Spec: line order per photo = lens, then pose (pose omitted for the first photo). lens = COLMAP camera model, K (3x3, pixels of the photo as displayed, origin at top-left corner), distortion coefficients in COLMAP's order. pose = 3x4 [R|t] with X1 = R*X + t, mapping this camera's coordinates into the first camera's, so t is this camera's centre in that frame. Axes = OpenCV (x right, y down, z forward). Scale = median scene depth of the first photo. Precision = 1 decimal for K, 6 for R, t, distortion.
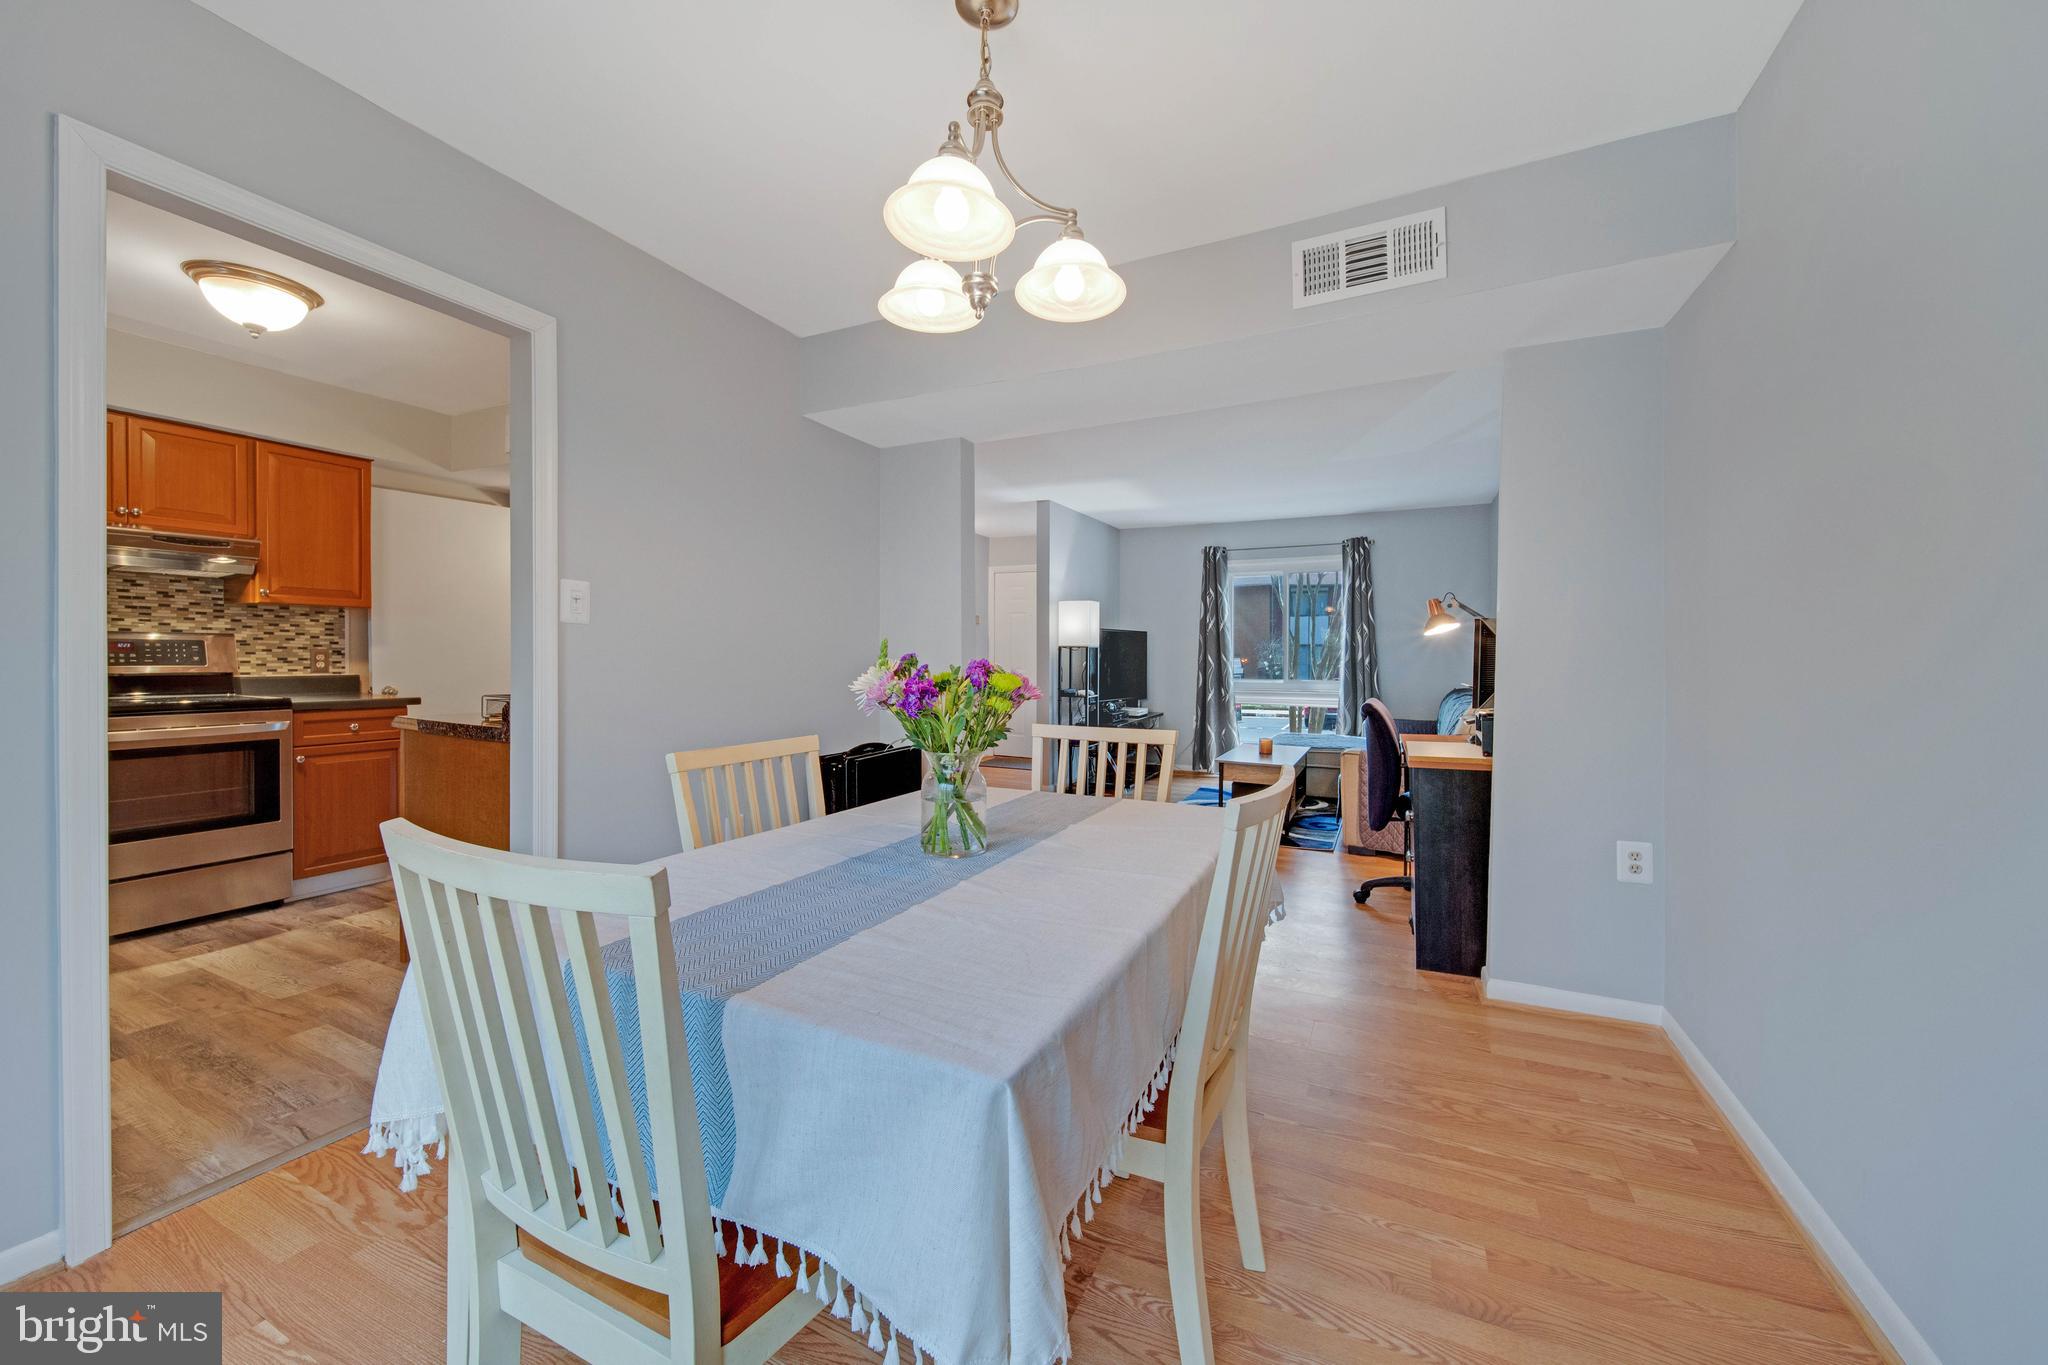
lens RADIAL K [[756.8, 0, 1024.0], [0, 756.8, 682.5], [0, 0, 1]] dist [-0.000729, -0.000130]
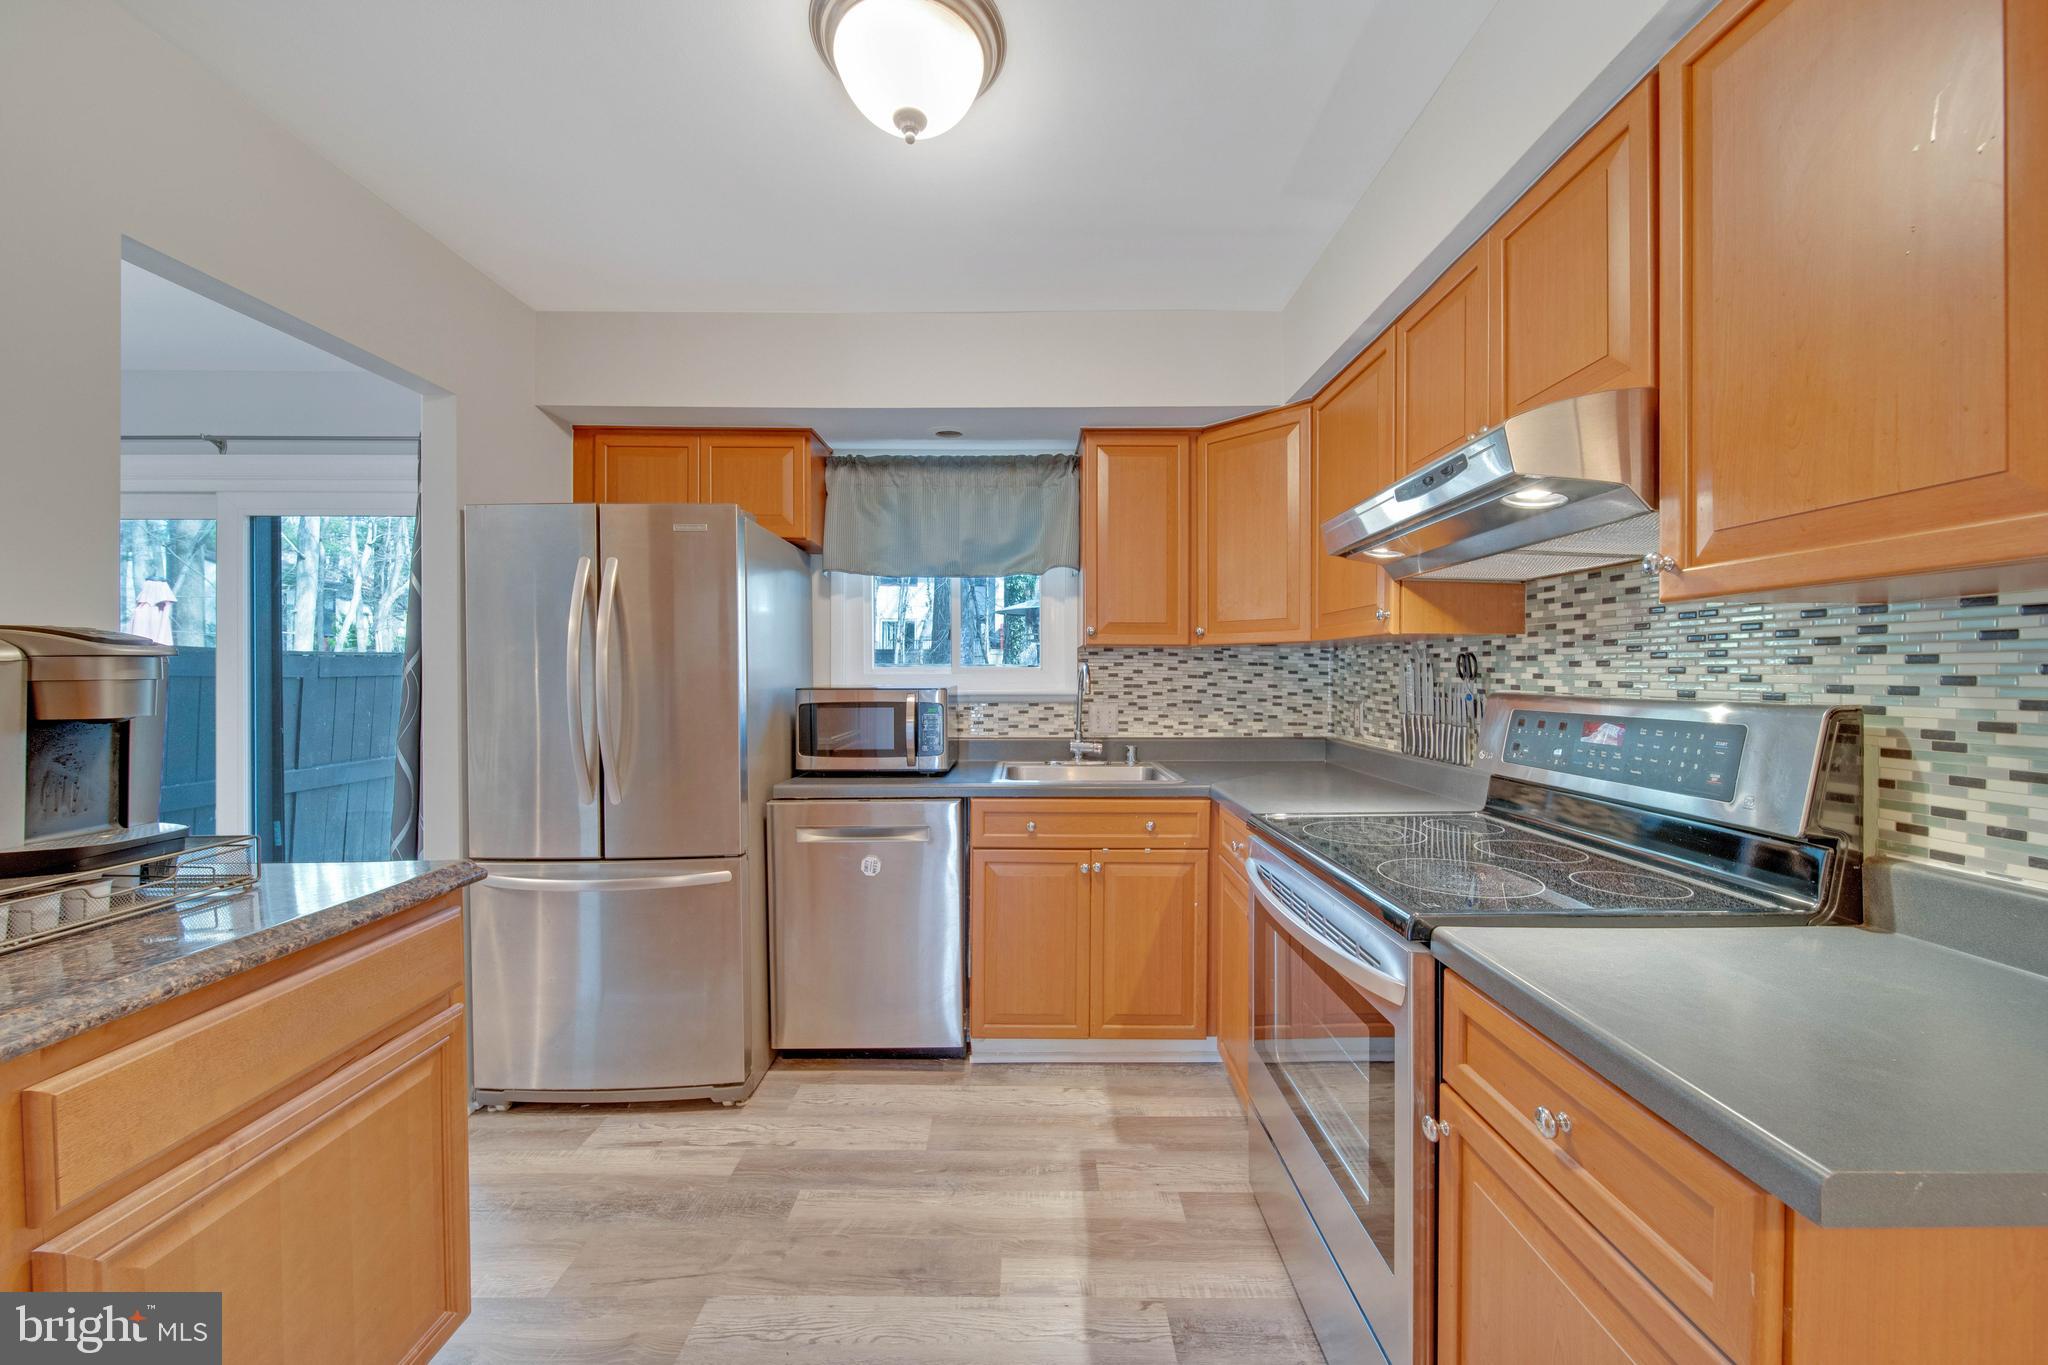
lens RADIAL K [[756.8, 0, 1024.0], [0, 756.8, 682.5], [0, 0, 1]] dist [-0.000729, -0.000130]
pose [[-0.900933, 0.001796, -0.433954, -0.650905], [-0.013885, 0.999360, 0.032963, -0.080351], [0.433735, 0.035723, -0.900332, 1.141716]]
